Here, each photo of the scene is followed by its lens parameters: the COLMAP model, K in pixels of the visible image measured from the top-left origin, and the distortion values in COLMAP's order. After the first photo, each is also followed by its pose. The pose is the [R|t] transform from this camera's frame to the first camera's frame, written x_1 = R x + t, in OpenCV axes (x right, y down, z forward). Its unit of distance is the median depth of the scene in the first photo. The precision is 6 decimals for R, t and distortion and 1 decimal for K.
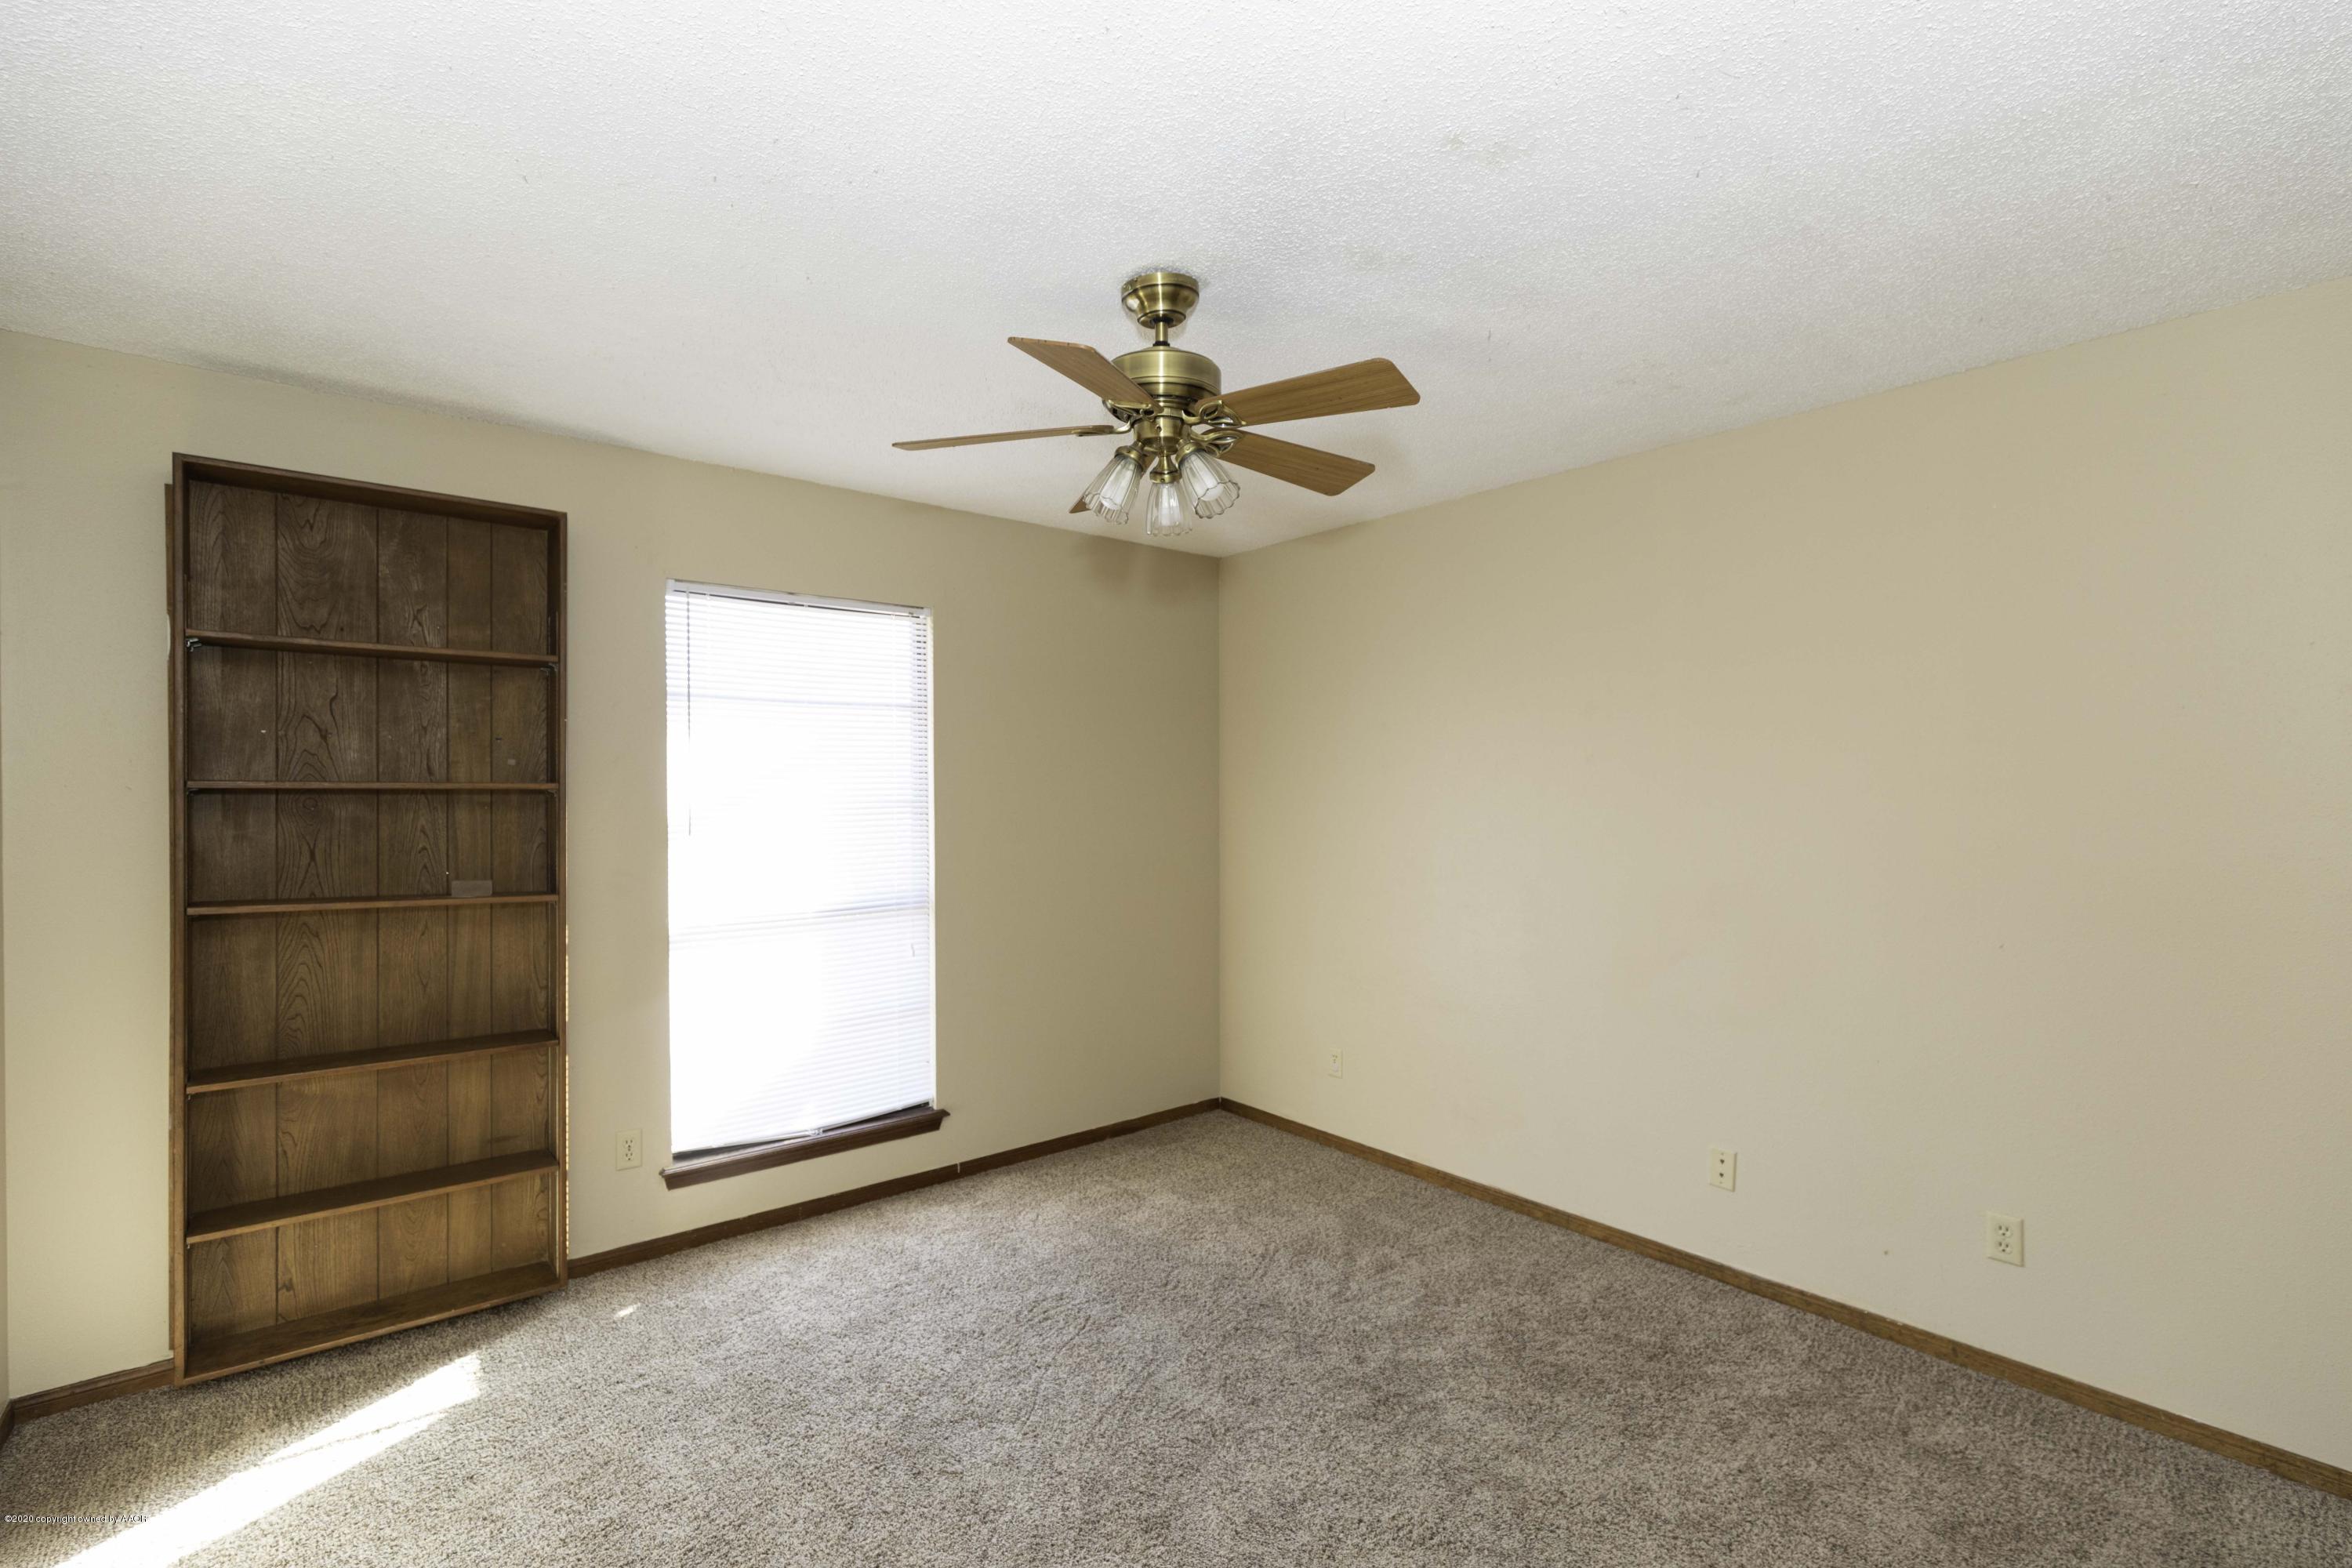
lens RADIAL K [[1059.4, 0, 1170.1], [0, 1059.4, 820.8], [0, 0, 1]] dist [-0.000035, -0.000168]
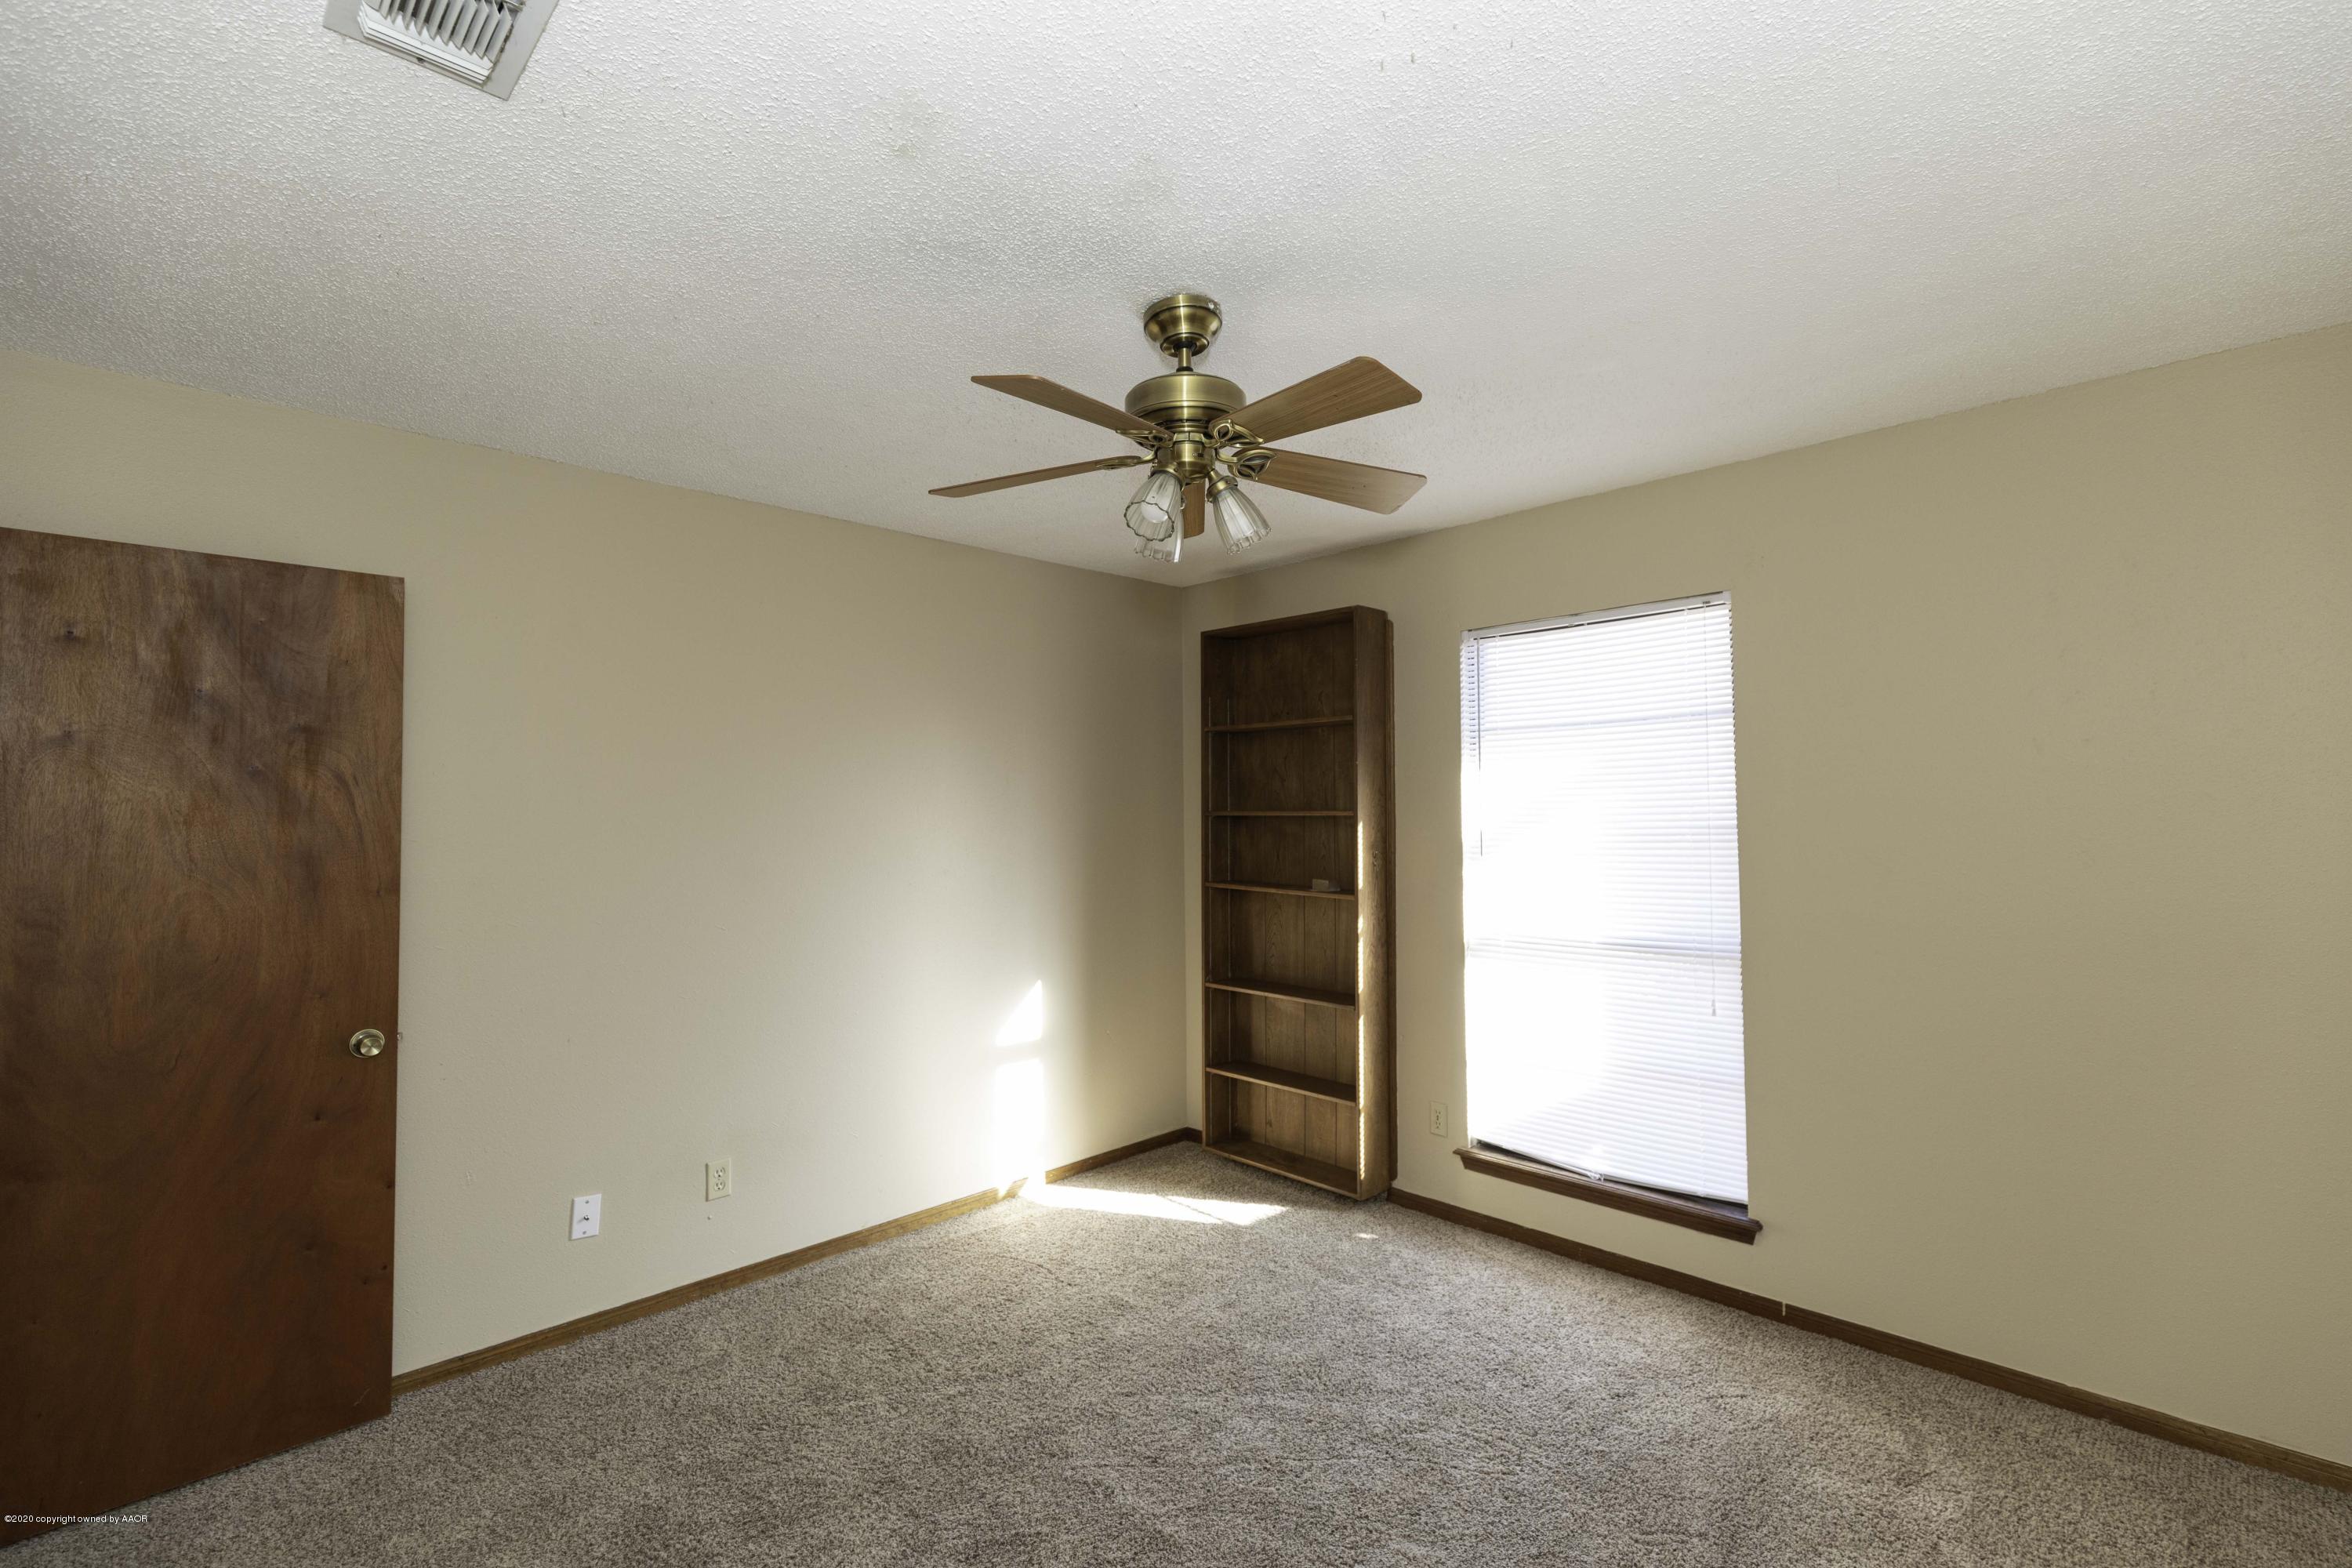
lens RADIAL K [[1060.9, 0, 1201.3], [0, 1060.9, 790.7], [0, 0, 1]] dist [0.000118, -0.000086]
pose [[0.079955, -0.021506, -0.996566, 0.681680], [-0.015631, 0.999617, -0.022826, -0.025899], [0.996676, 0.017402, 0.079589, 0.660818]]
